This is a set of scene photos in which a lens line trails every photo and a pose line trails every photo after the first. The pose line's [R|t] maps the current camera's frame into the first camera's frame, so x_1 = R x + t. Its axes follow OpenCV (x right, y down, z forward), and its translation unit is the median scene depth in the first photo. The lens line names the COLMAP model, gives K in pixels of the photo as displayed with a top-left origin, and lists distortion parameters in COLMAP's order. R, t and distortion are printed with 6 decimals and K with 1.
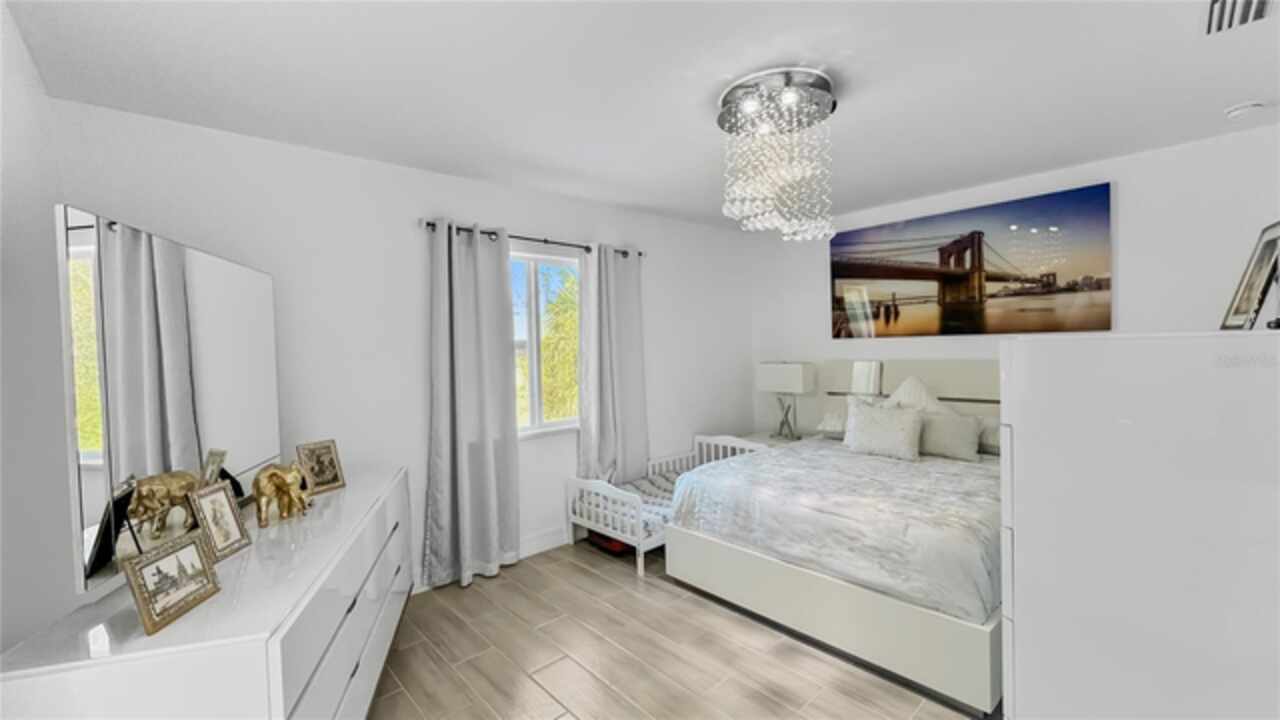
lens RADIAL K [[524.3, 0, 643.2], [0, 524.3, 359.5], [0, 0, 1]] dist [-0.000988, 0.000158]
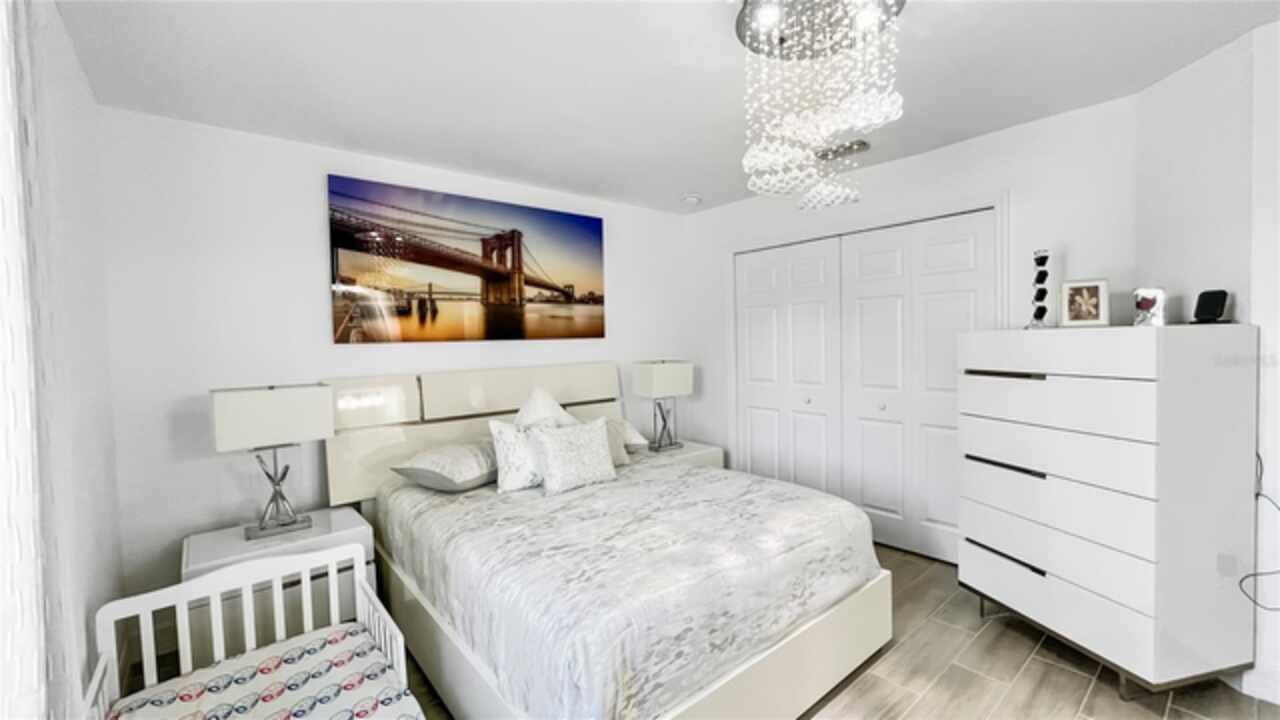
lens RADIAL K [[524.3, 0, 644.3], [0, 524.3, 356.7], [0, 0, 1]] dist [-0.000988, 0.000158]
pose [[0.042724, -0.008200, 0.999053, -0.286485], [0.050917, 0.998685, 0.006019, -0.011449], [-0.997789, 0.050612, 0.043085, 0.722871]]
